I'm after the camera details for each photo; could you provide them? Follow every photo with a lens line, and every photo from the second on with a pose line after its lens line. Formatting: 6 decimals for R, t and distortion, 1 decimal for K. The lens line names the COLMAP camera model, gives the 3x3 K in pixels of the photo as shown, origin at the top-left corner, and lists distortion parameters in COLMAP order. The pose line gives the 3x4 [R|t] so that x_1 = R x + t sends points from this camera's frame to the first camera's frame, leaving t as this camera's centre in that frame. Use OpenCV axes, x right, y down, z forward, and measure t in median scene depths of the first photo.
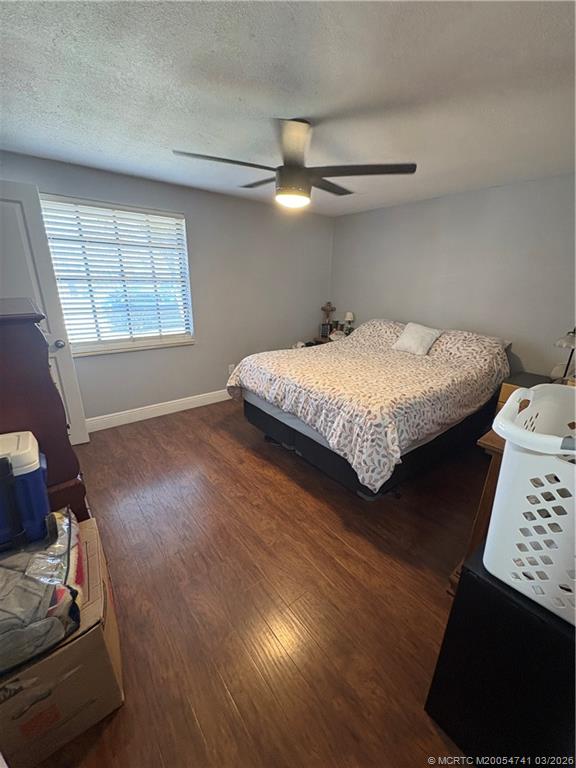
lens RADIAL K [[306.1, 0, 288.0], [0, 306.1, 384.0], [0, 0, 1]] dist [0.001508, 0.000067]
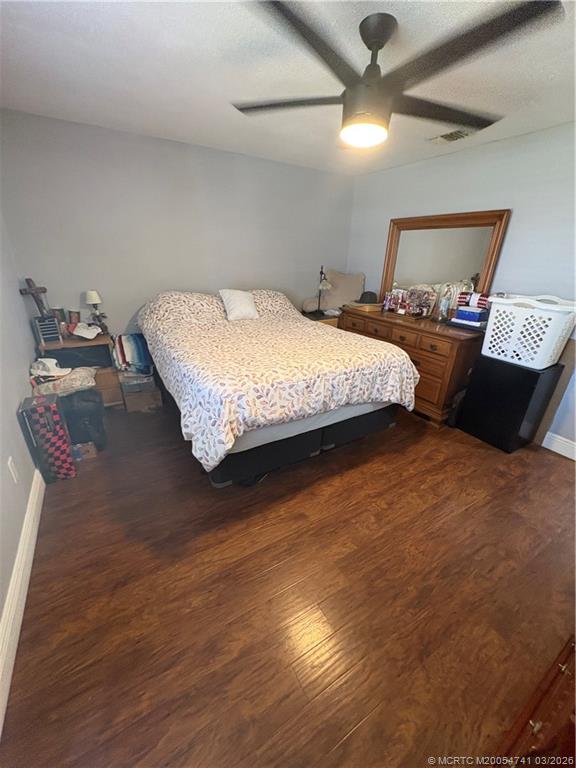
lens RADIAL K [[306.1, 0, 288.0], [0, 306.1, 384.0], [0, 0, 1]] dist [0.001508, 0.000067]
pose [[0.144249, -0.413487, 0.899011, -0.745486], [0.297436, 0.884618, 0.359143, -0.308112], [-0.943782, 0.215592, 0.250592, 0.892179]]
